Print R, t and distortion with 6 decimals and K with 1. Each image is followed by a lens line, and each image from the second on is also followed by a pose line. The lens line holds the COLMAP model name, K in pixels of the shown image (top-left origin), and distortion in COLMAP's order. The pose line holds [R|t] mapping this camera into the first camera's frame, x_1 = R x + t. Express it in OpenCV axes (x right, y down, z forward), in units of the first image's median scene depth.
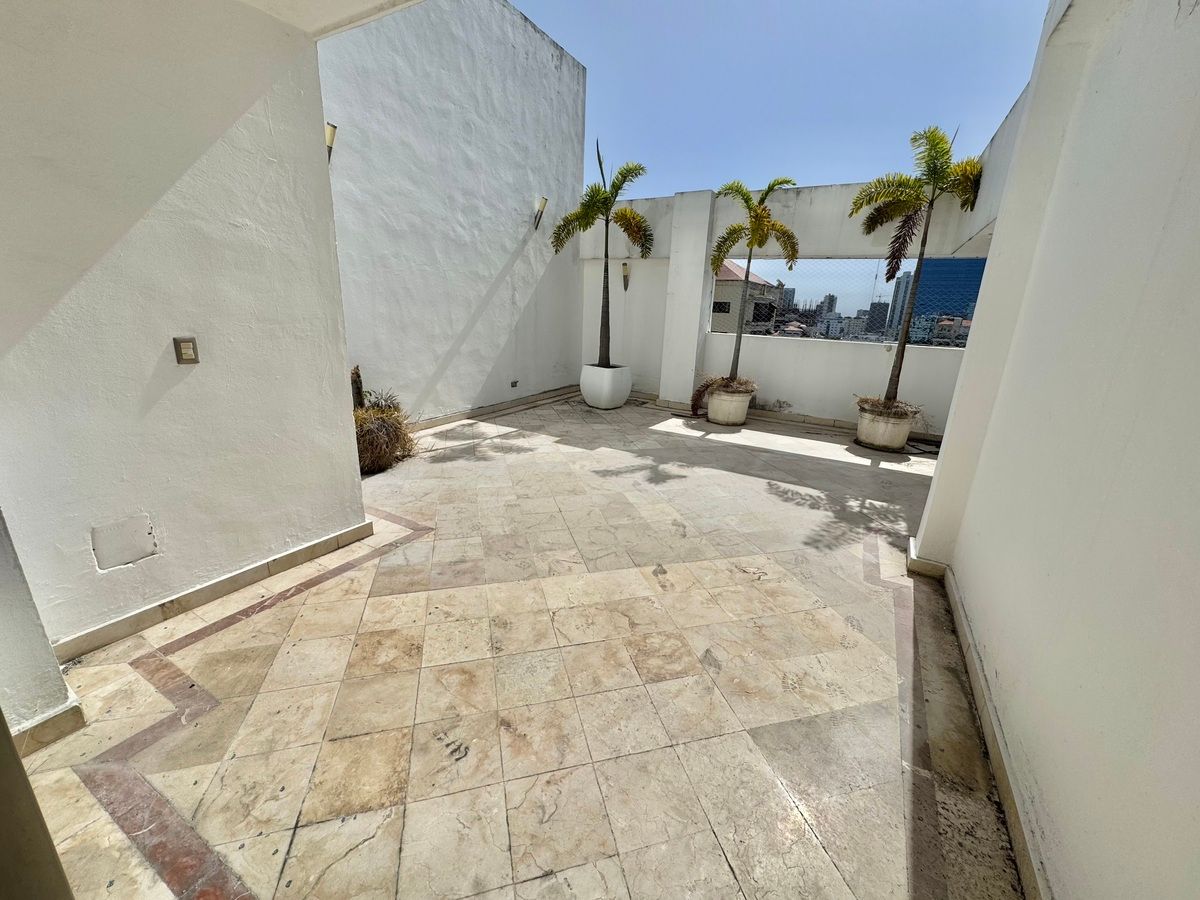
lens RADIAL K [[478.9, 0, 603.0], [0, 478.9, 448.0], [0, 0, 1]] dist [-0.003394, 0.000190]
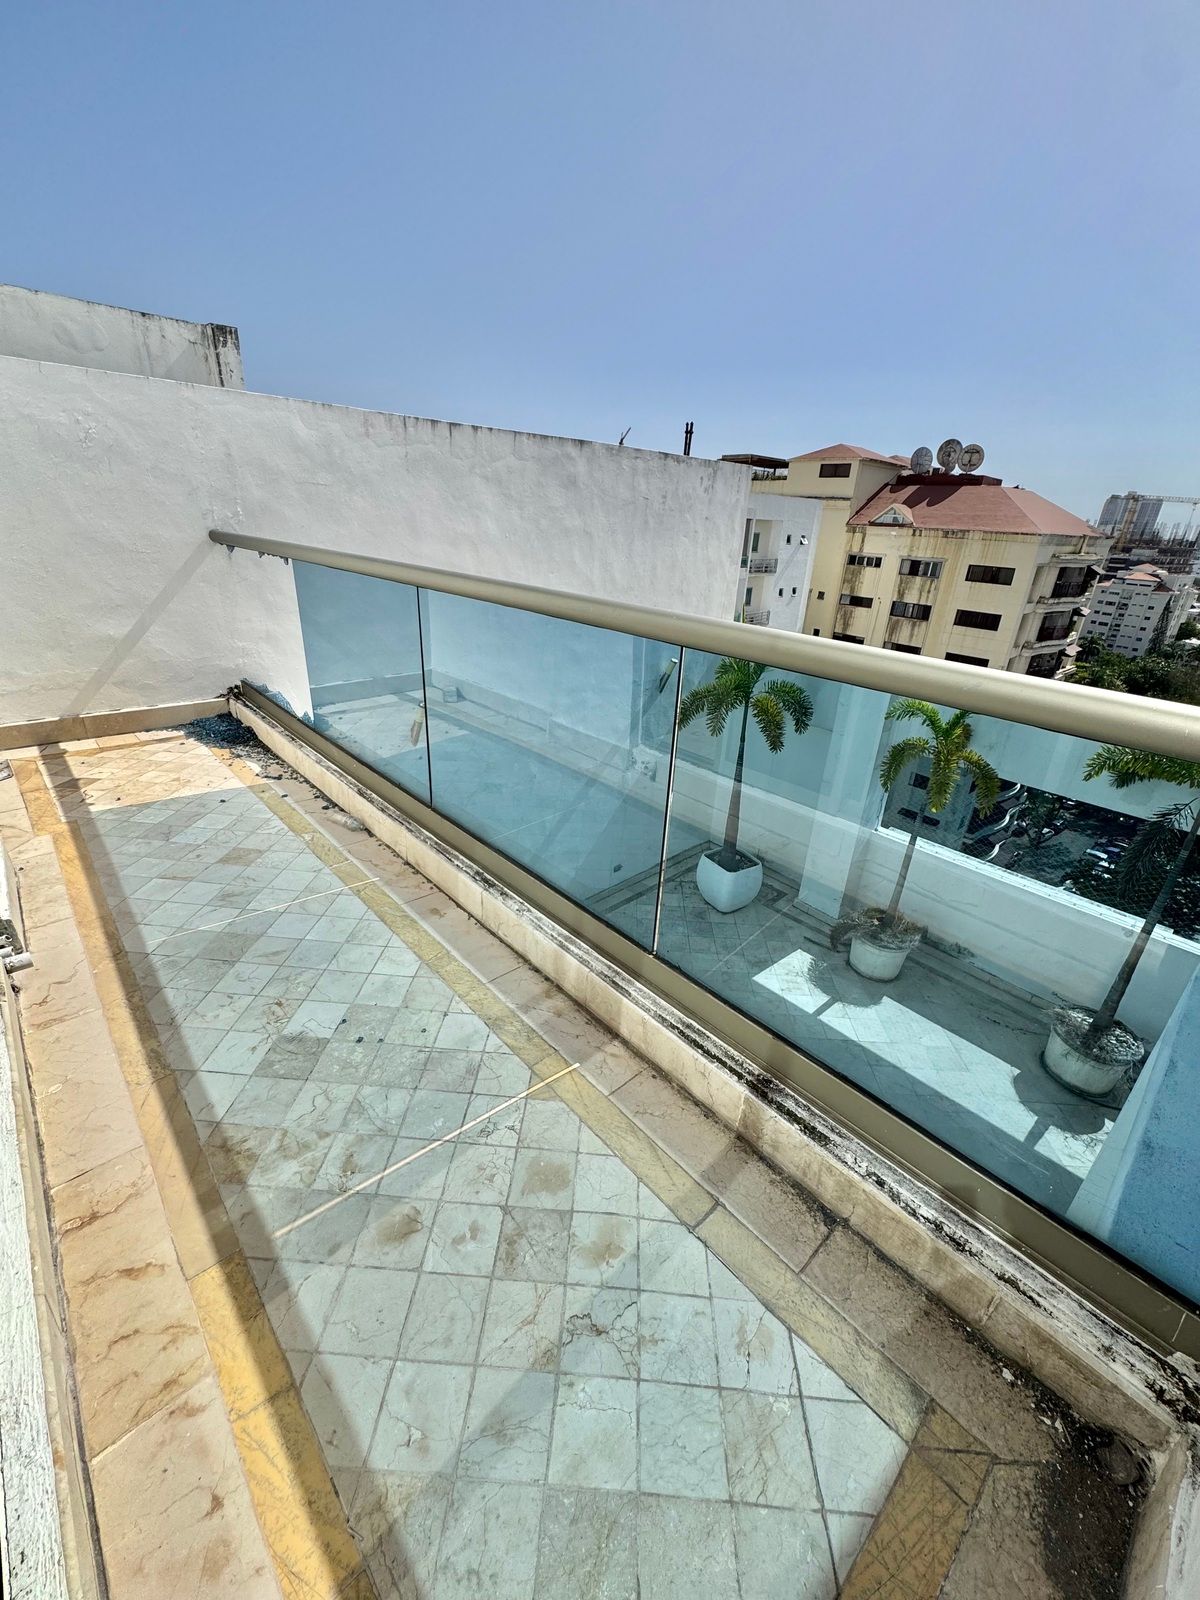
lens RADIAL K [[638.5, 0, 603.7], [0, 638.5, 799.3], [0, 0, 1]] dist [-0.003394, 0.000190]
pose [[0.952719, 0.129122, -0.275052, 0.098570], [-0.093875, 0.986013, 0.137717, -0.461122], [0.288987, -0.105385, 0.951515, -0.084857]]
